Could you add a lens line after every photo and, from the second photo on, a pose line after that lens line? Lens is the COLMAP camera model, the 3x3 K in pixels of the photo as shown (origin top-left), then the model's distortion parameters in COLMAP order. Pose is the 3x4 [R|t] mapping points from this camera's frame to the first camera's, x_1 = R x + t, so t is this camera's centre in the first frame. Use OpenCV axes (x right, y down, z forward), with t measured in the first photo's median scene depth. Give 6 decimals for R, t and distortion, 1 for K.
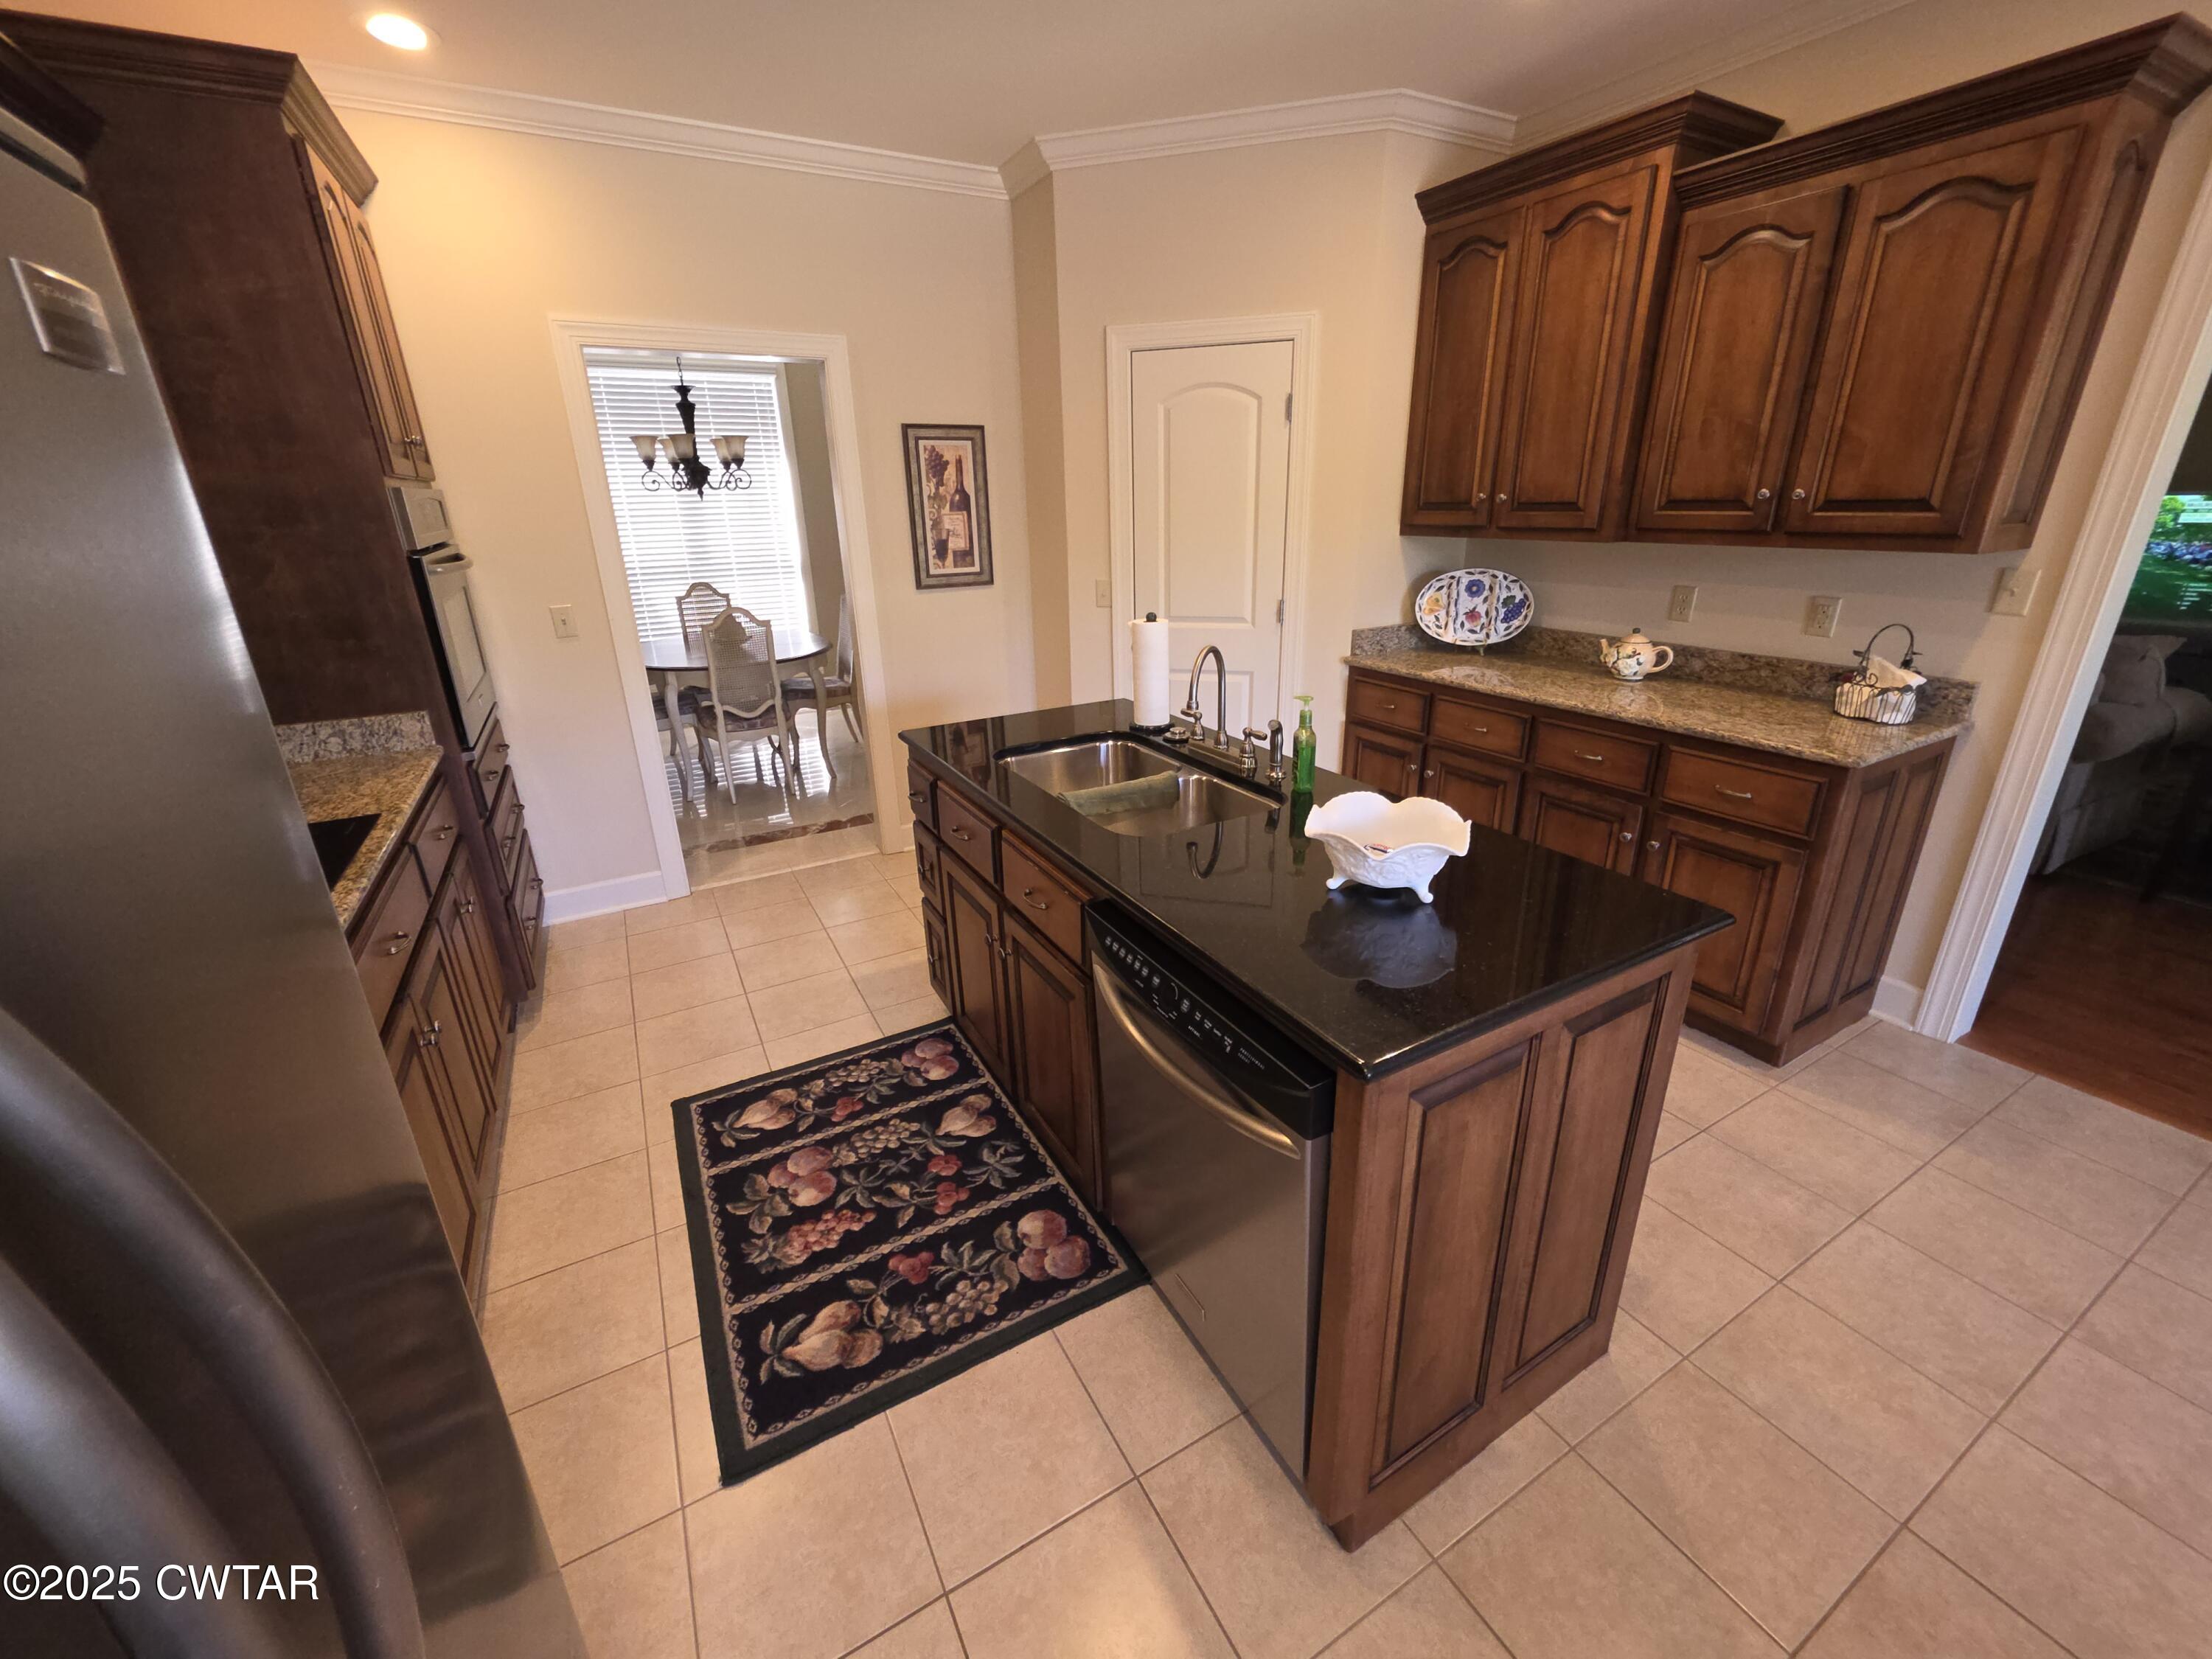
lens RADIAL K [[886.8, 0, 1115.1], [0, 886.8, 818.5], [0, 0, 1]] dist [0.001137, 0.000165]
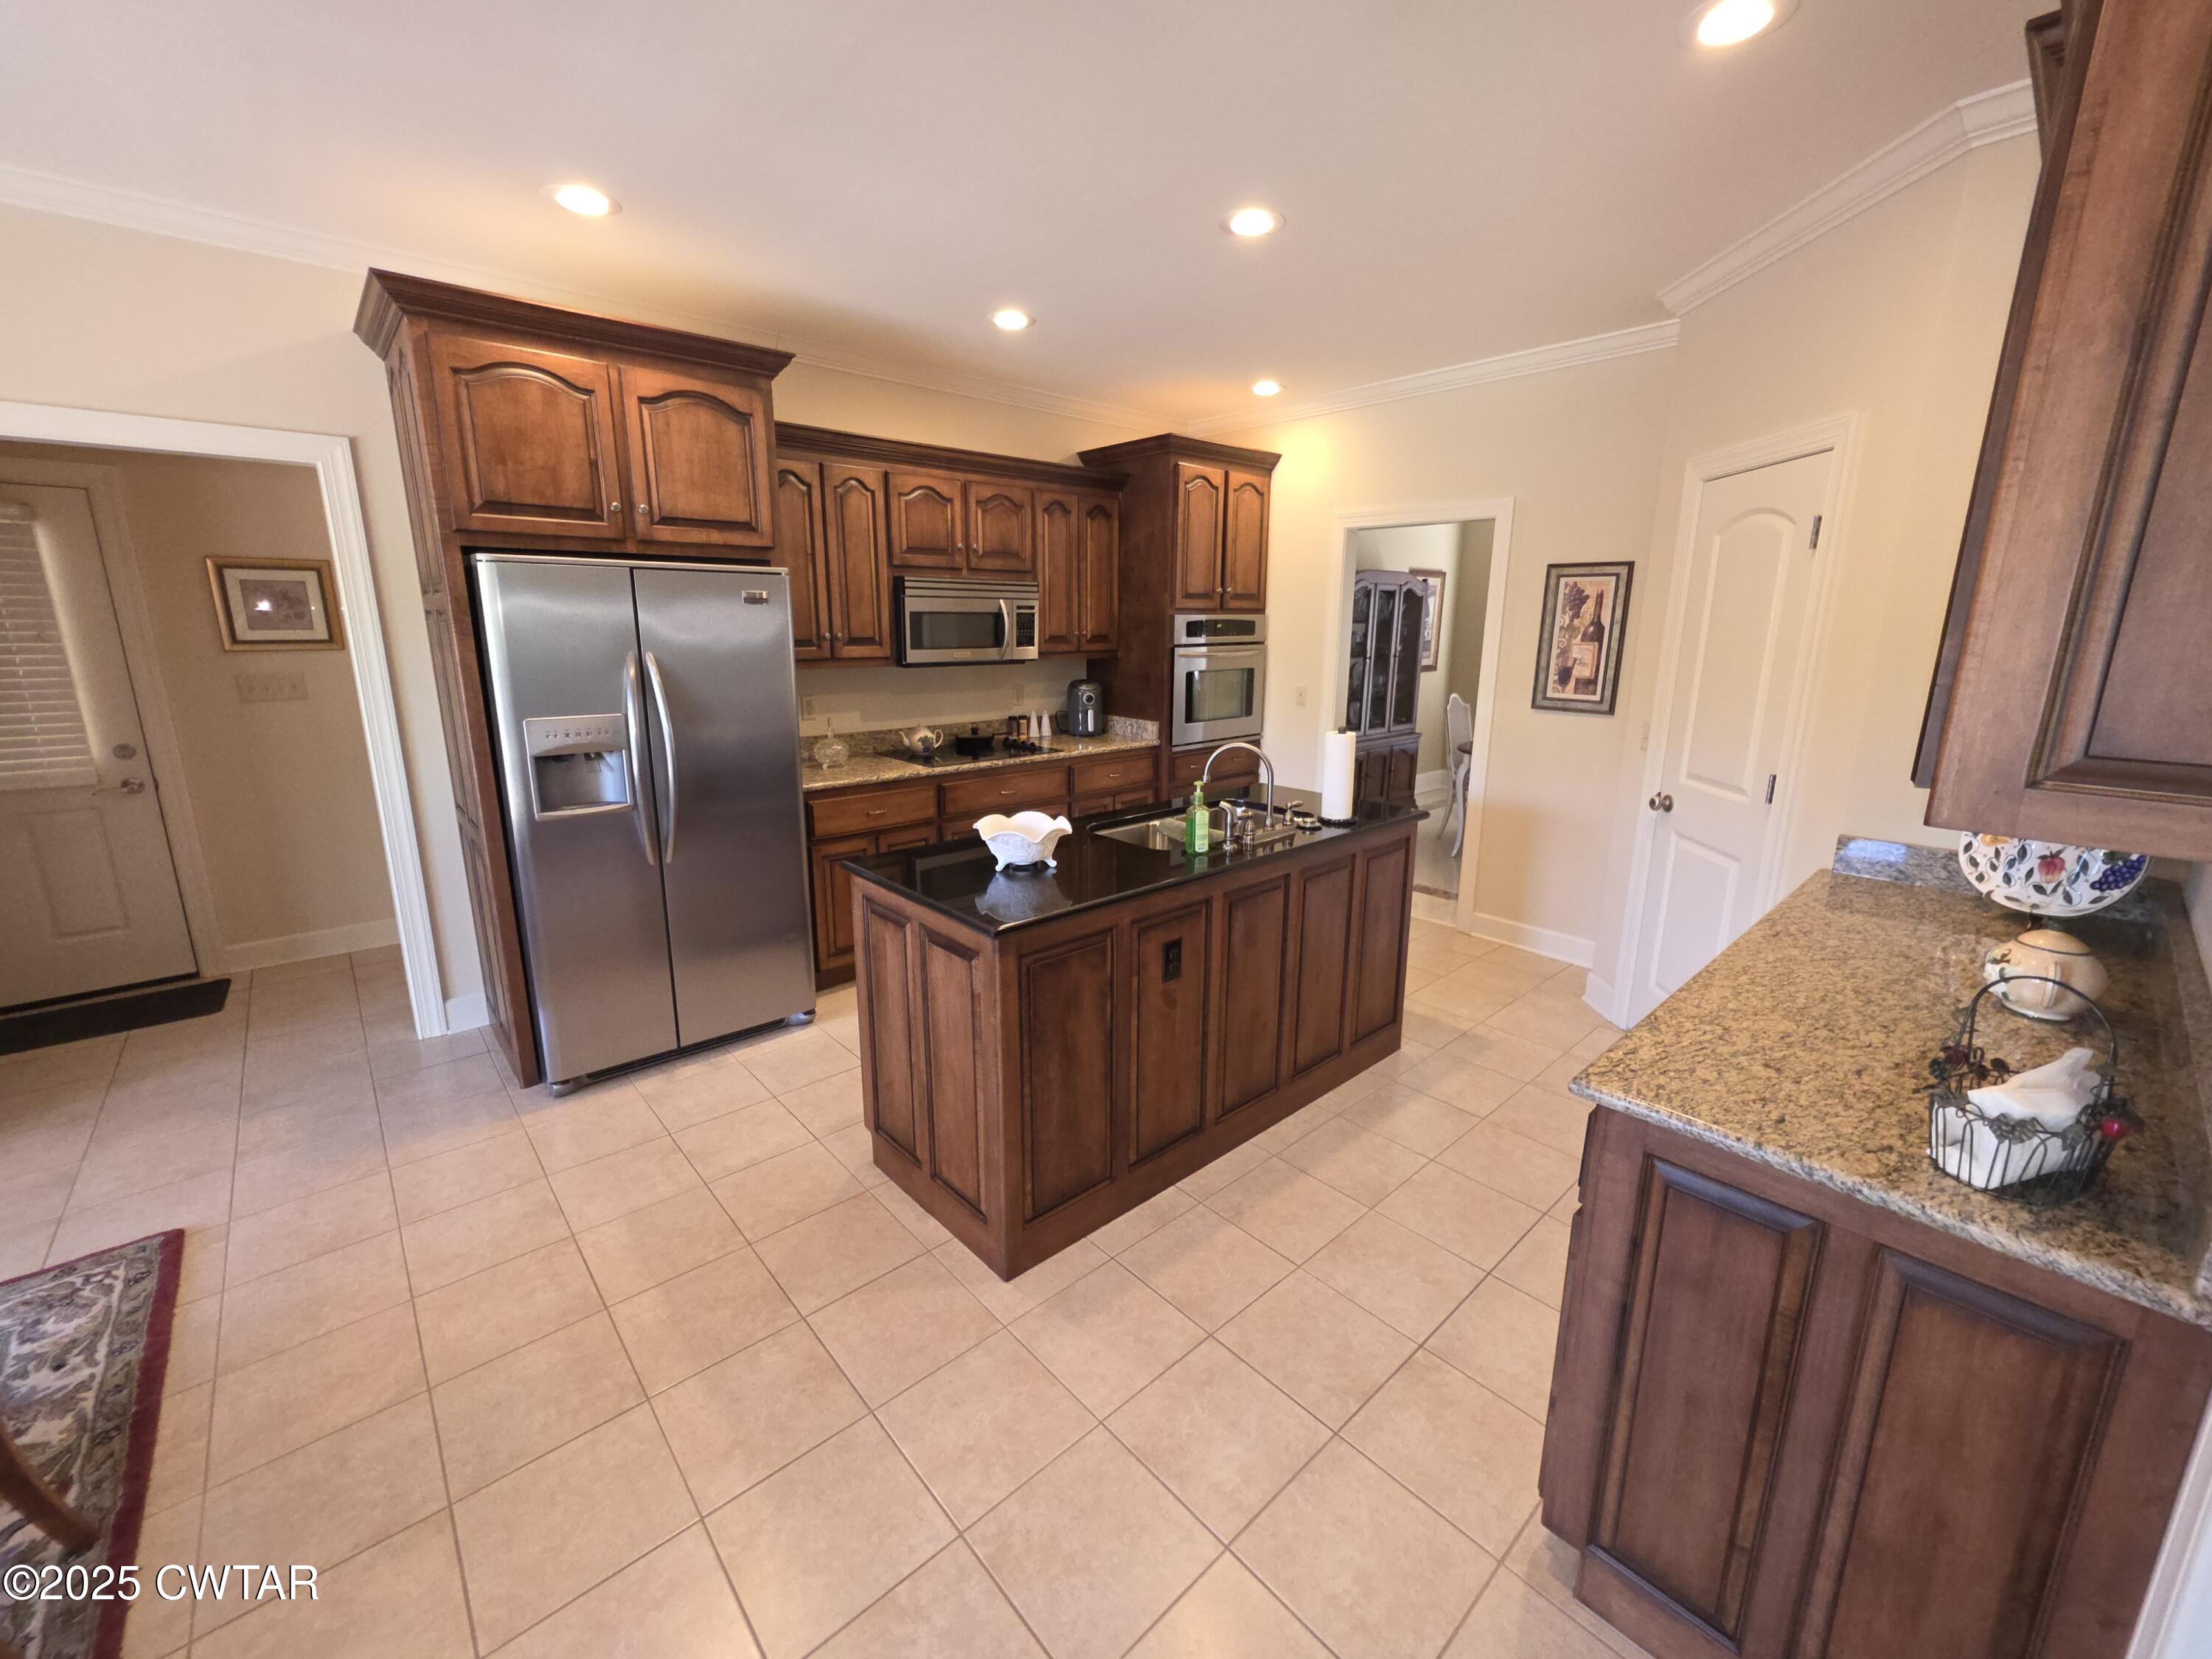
lens RADIAL K [[886.8, 0, 1112.6], [0, 886.8, 823.7], [0, 0, 1]] dist [0.001137, 0.000165]
pose [[0.217030, 0.245041, -0.944909, 1.212109], [-0.344299, 0.924988, 0.160795, -0.206517], [0.913431, 0.290434, 0.285118, 0.426605]]
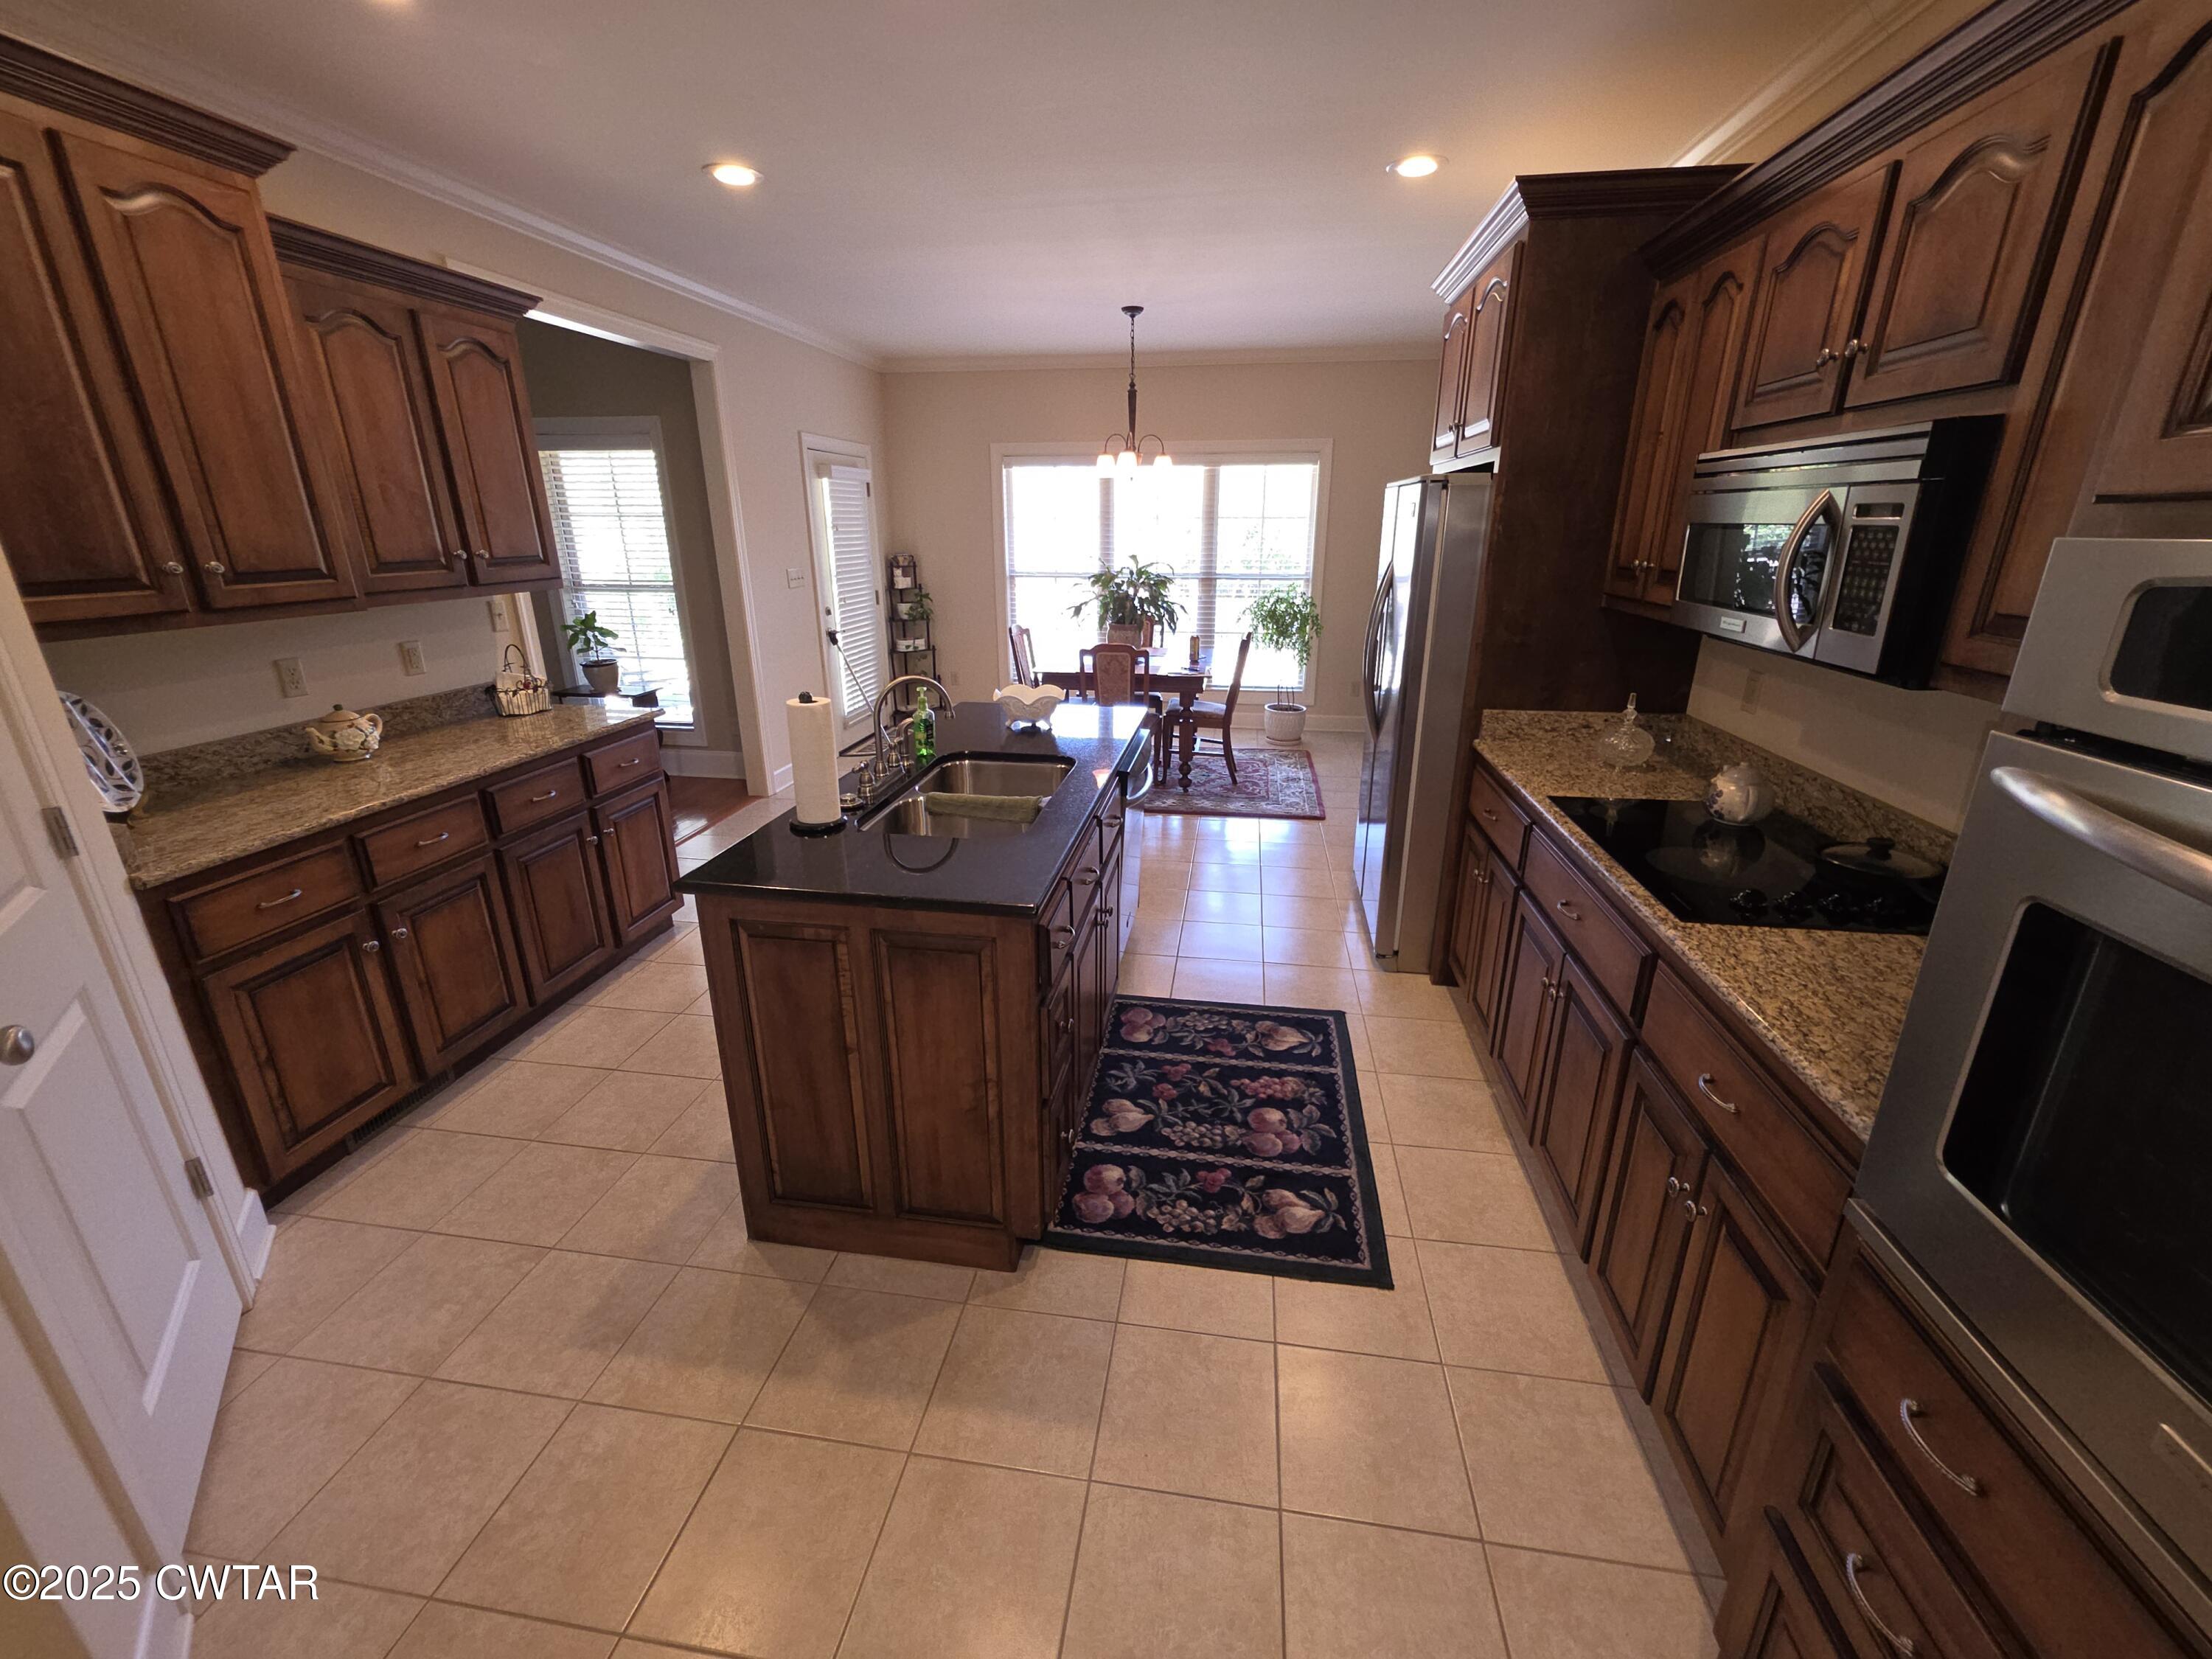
lens RADIAL K [[886.8, 0, 1113.9], [0, 886.8, 816.8], [0, 0, 1]] dist [0.001137, 0.000165]
pose [[-0.790868, -0.174149, 0.586686, -0.734812], [0.224143, 0.809619, 0.542473, -0.549013], [-0.569463, 0.560526, -0.601267, 1.464716]]
